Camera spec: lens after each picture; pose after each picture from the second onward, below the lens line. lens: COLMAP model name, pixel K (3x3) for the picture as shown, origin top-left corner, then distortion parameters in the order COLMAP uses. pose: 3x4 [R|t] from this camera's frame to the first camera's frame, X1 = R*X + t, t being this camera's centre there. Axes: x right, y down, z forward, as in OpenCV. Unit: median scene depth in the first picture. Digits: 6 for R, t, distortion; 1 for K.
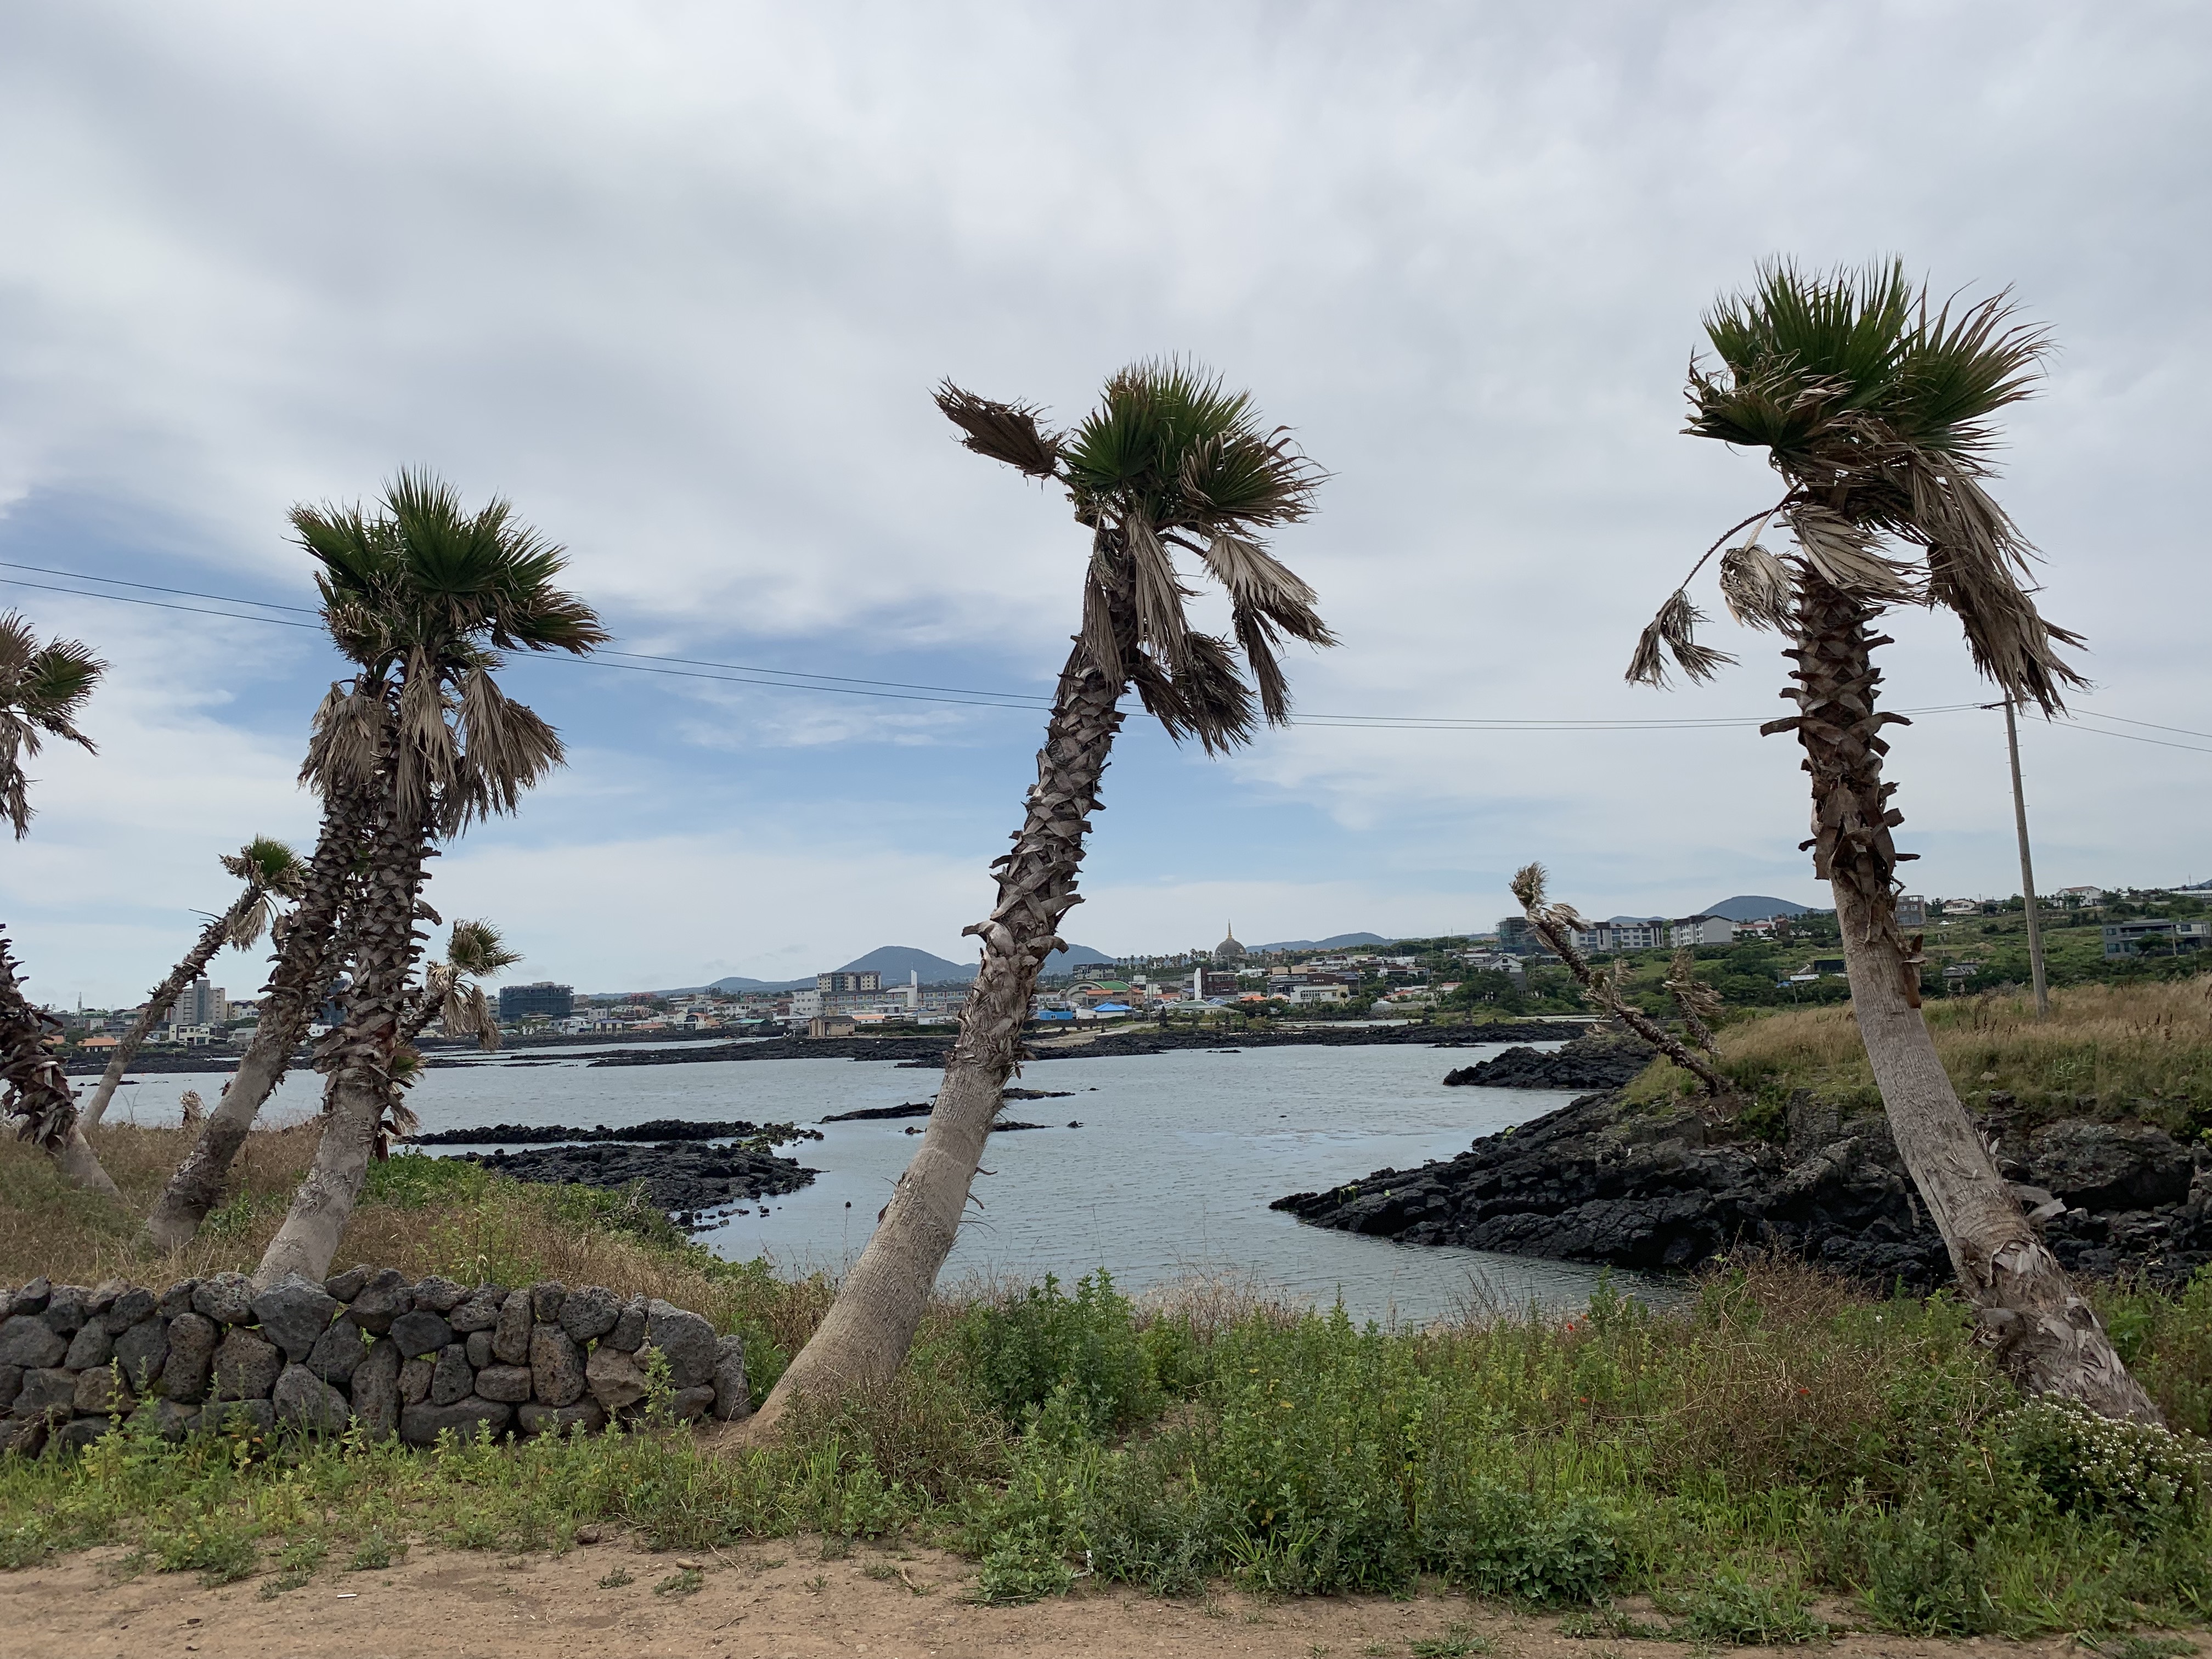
lens RADIAL K [[1674.3, 0, 1073.8], [0, 1674.3, 750.1], [0, 0, 1]] dist [0.081767, -0.141669]
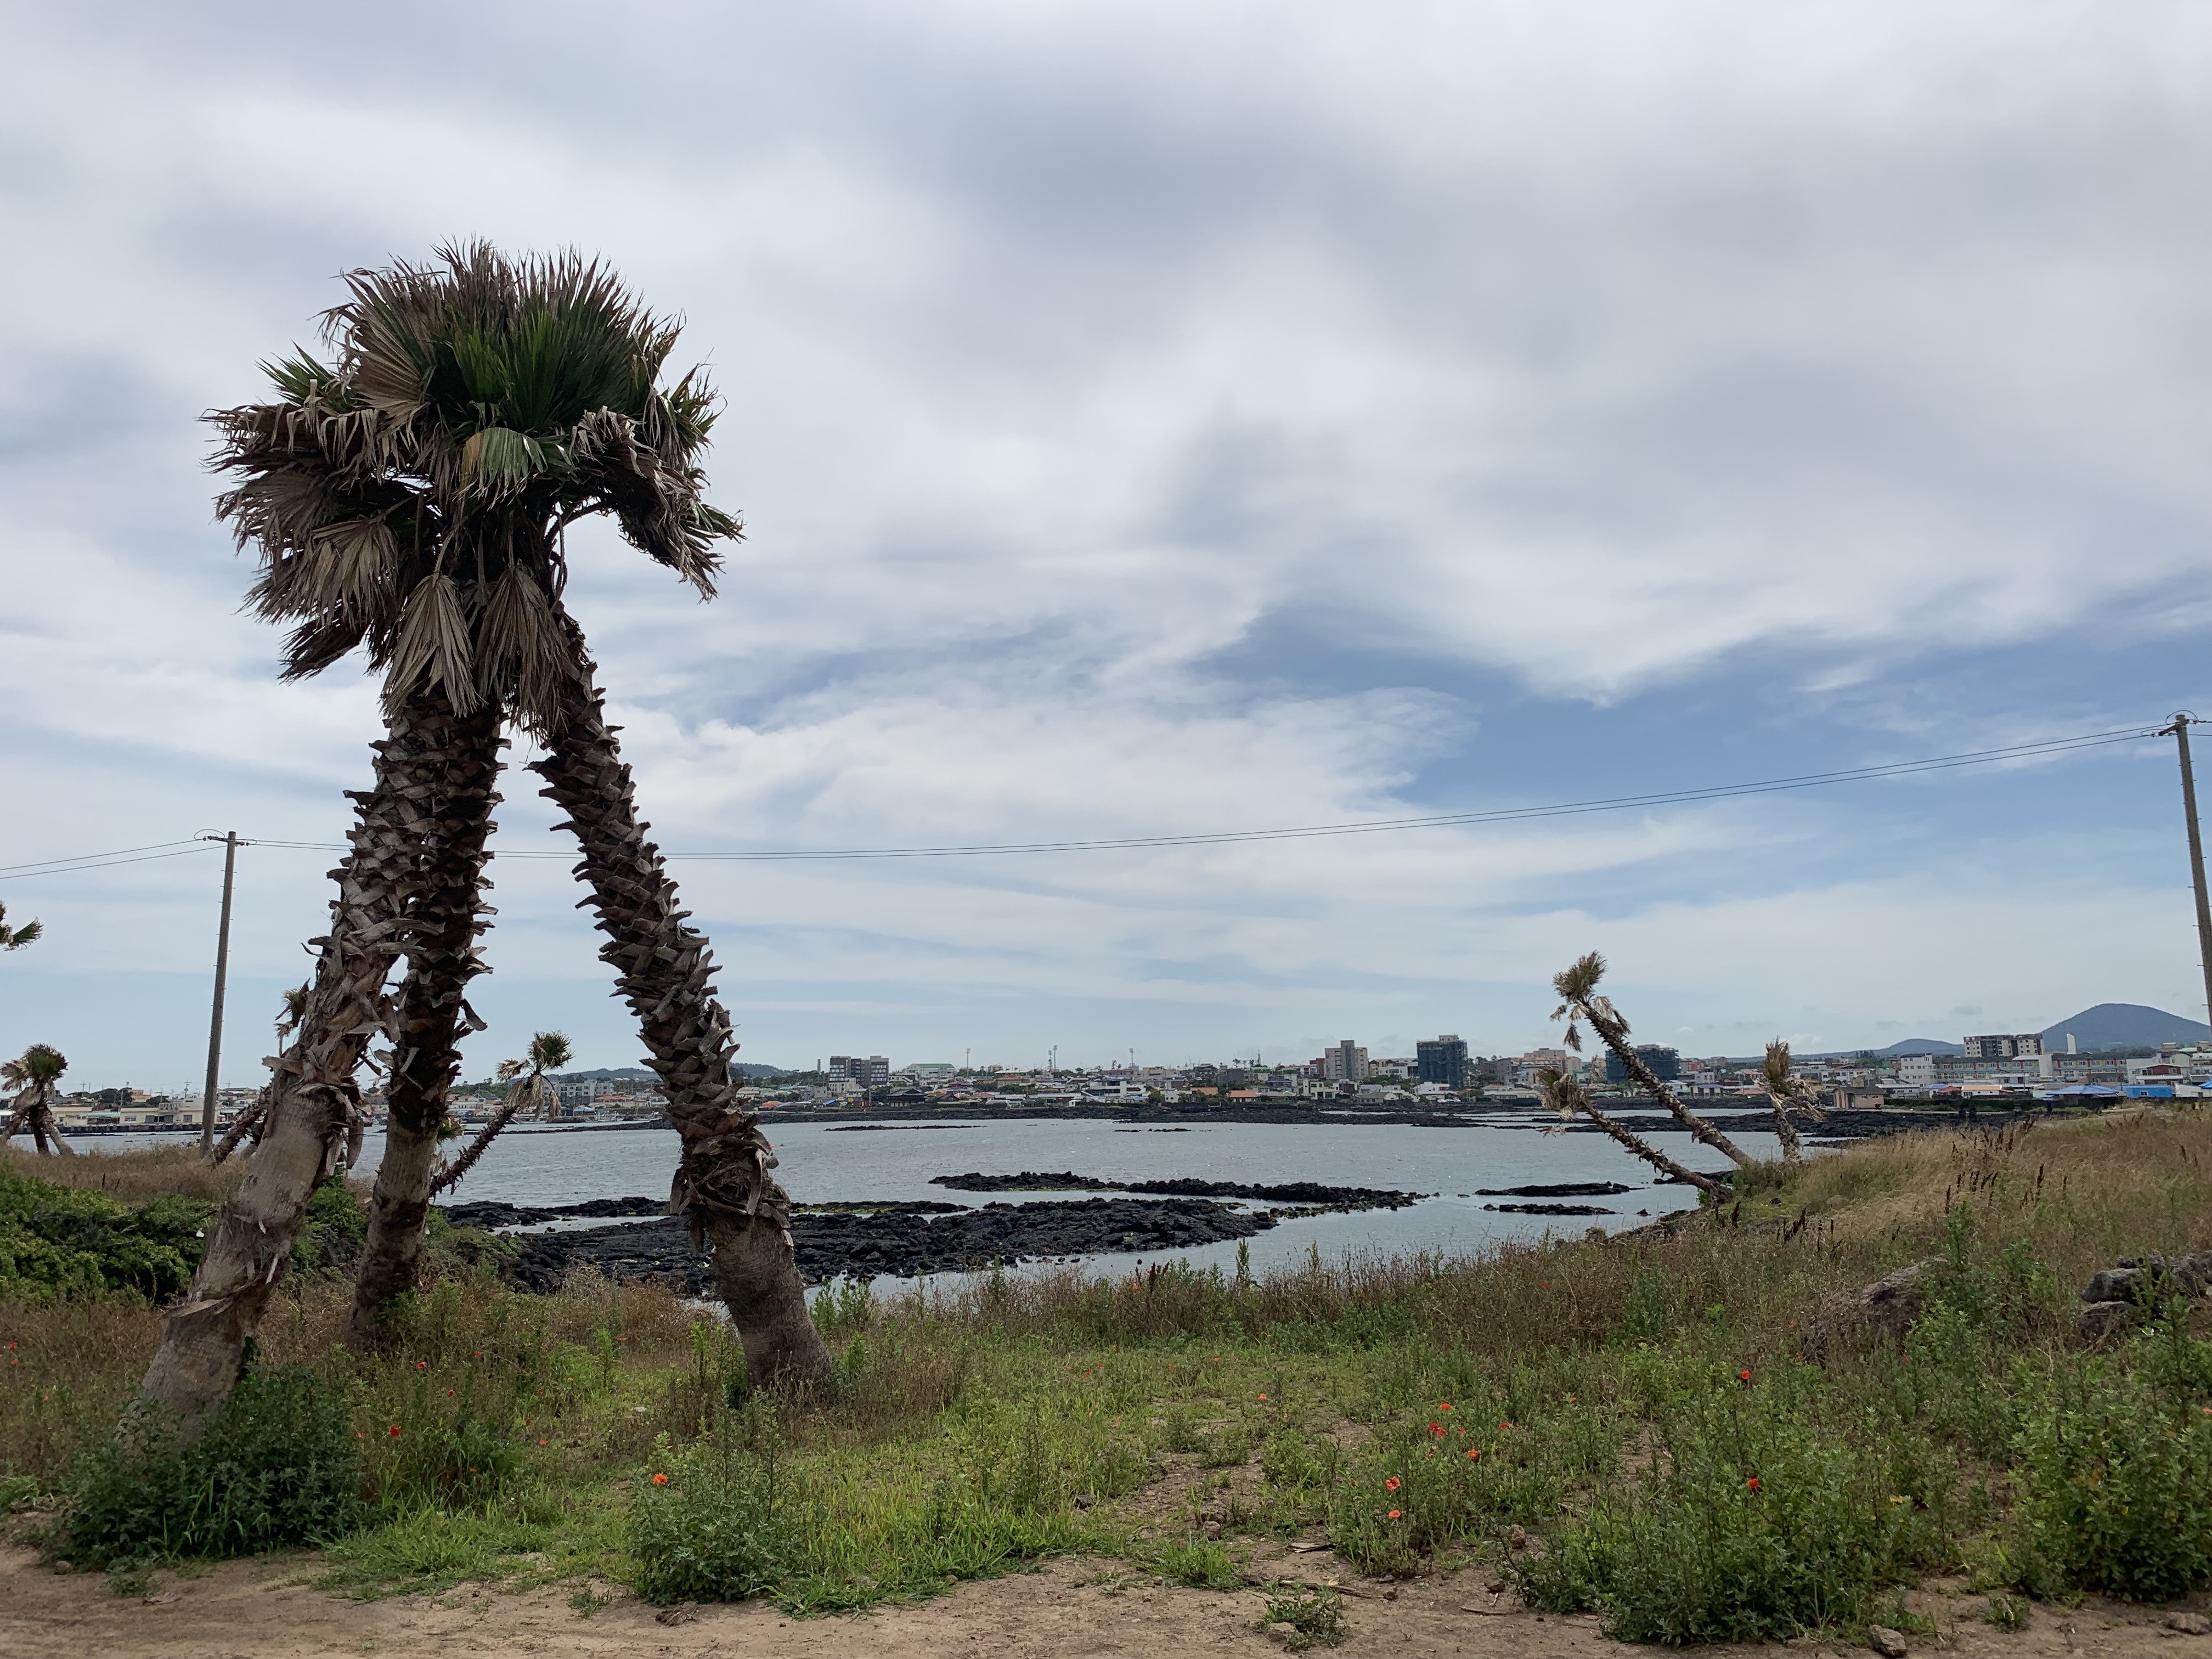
lens RADIAL K [[1738.6, 0, 1106.0], [0, 1738.6, 829.5], [0, 0, 1]] dist [0.075959, -0.128859]
pose [[0.778143, -0.074505, -0.623652, 0.180179], [0.085136, 0.996287, -0.012796, -0.002657], [0.622290, -0.043138, 0.781597, 0.021955]]
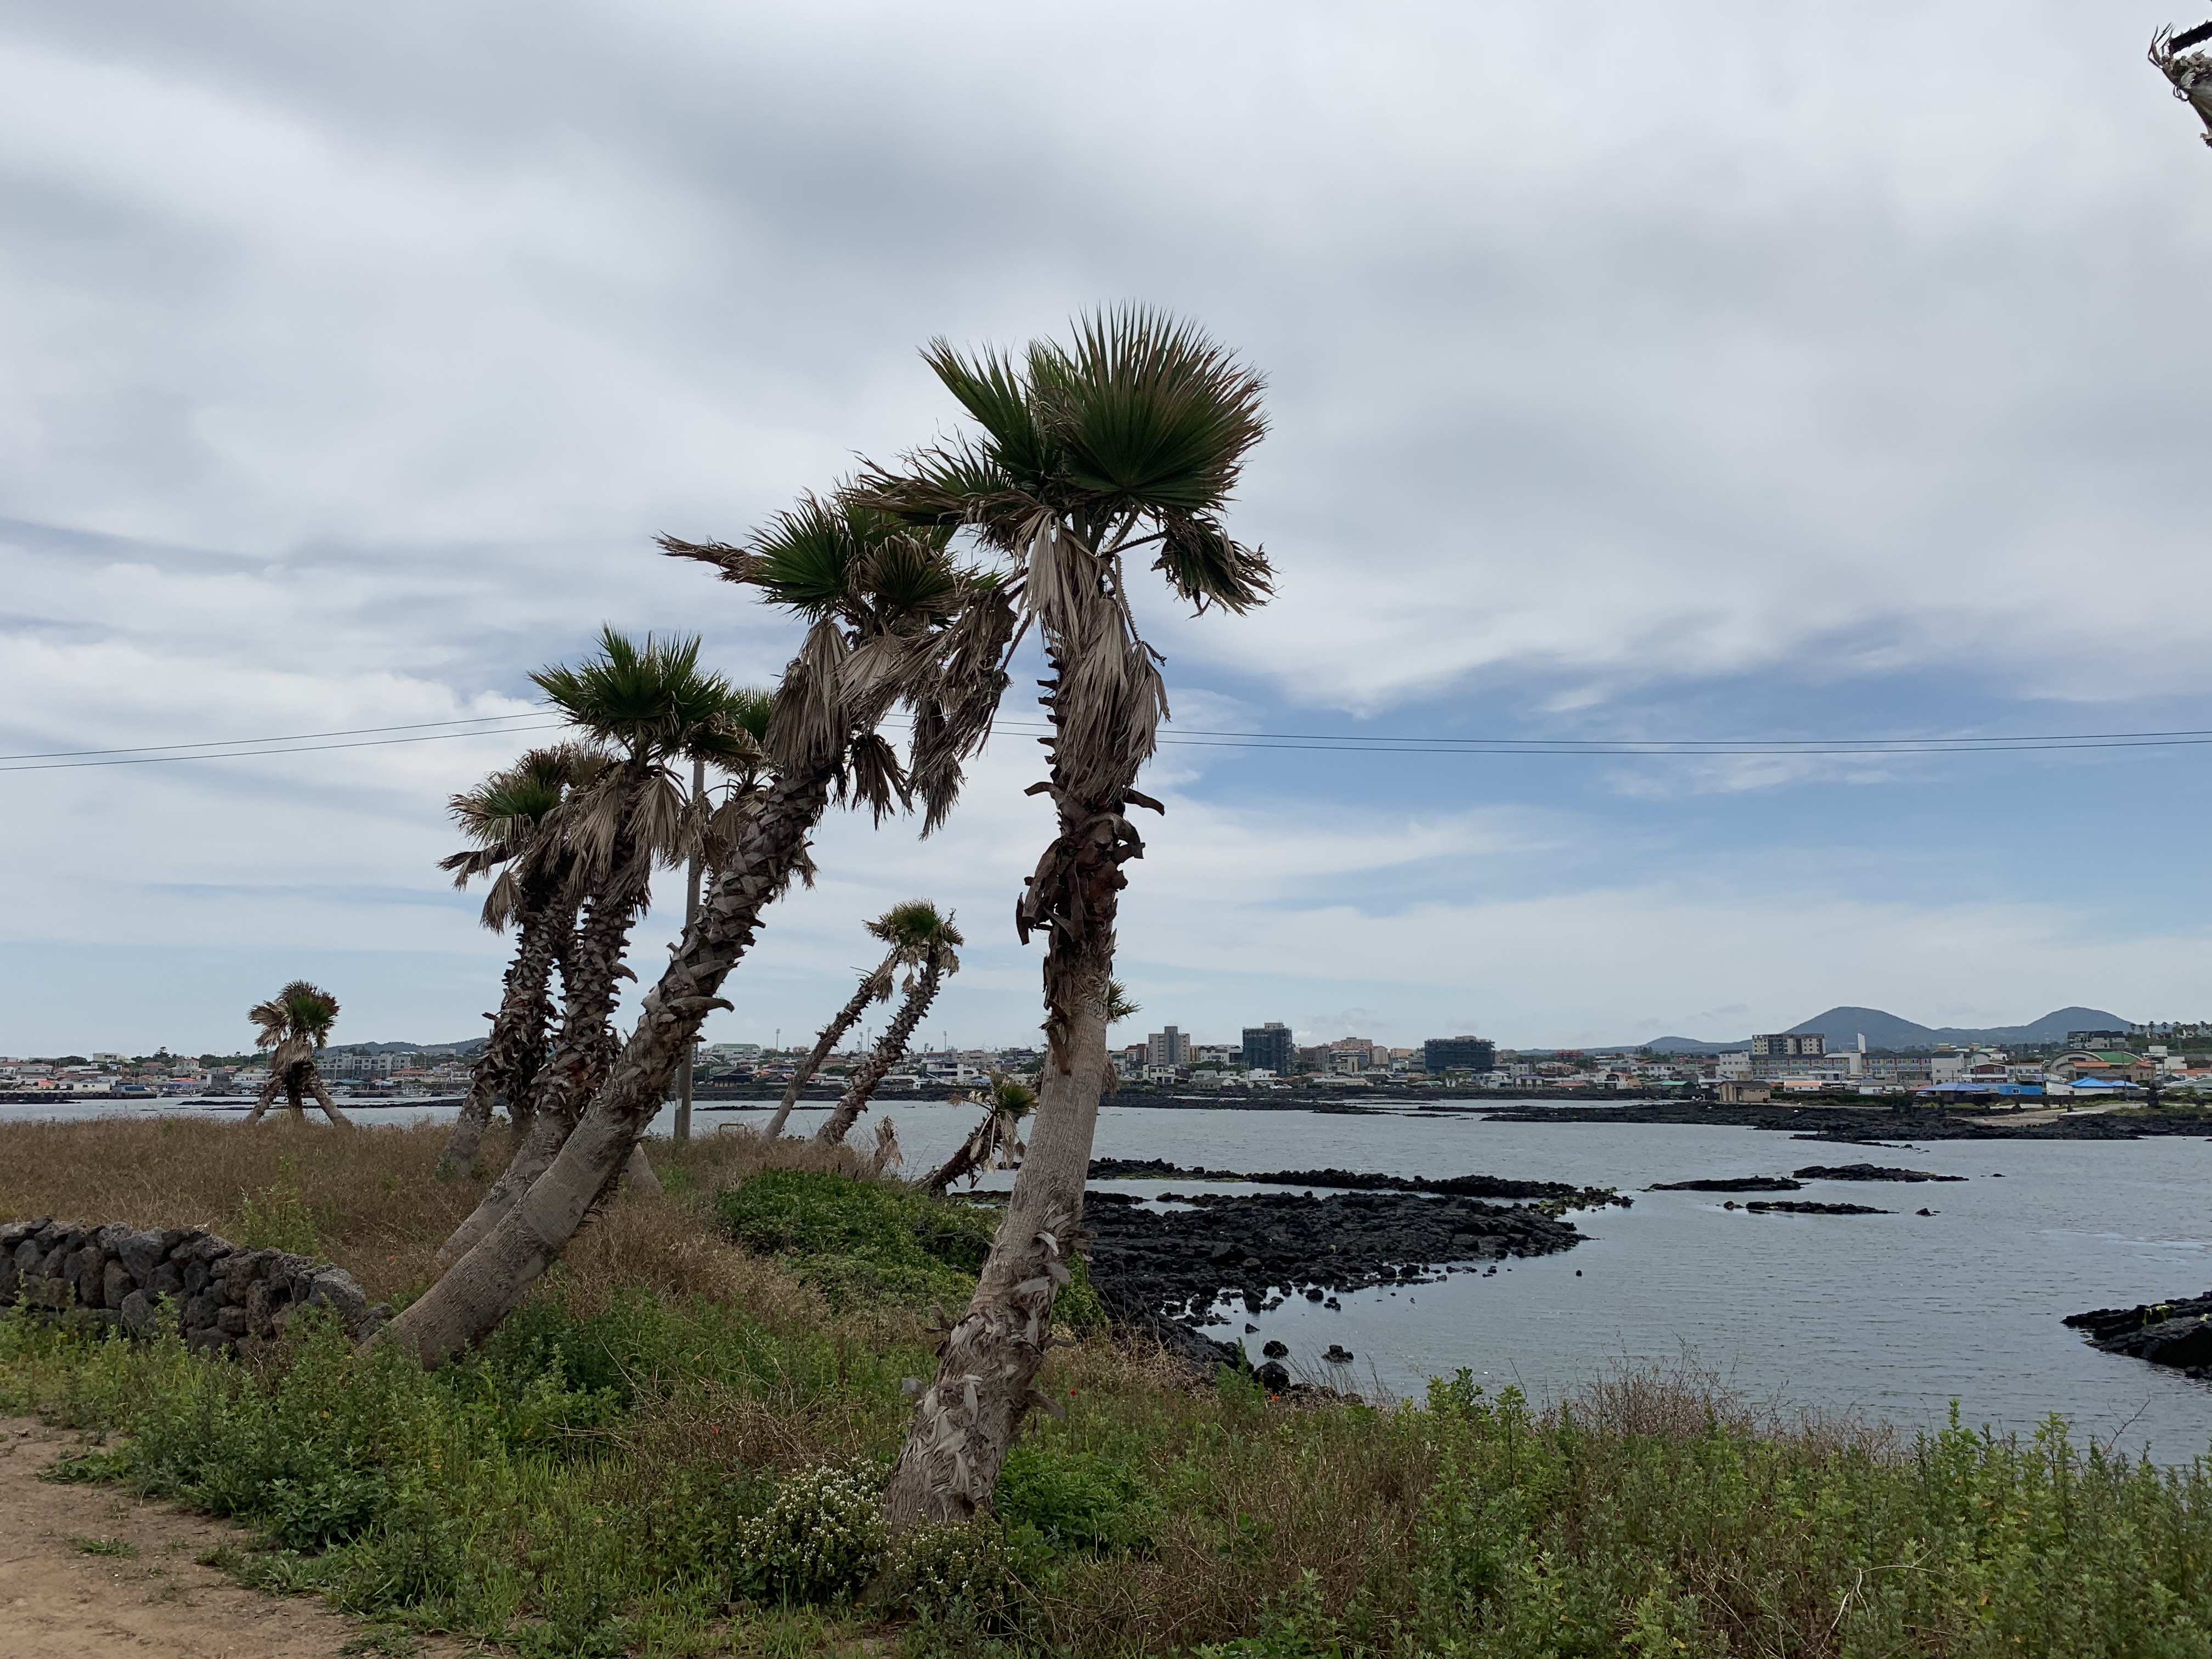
lens RADIAL K [[1673.5, 0, 1064.6], [0, 1673.5, 794.5], [0, 0, 1]] dist [0.075798, -0.116404]
pose [[0.852482, -0.054574, -0.519900, 0.037747], [0.051117, 0.998472, -0.020993, 0.000403], [0.520251, -0.008680, 0.853969, 0.006699]]
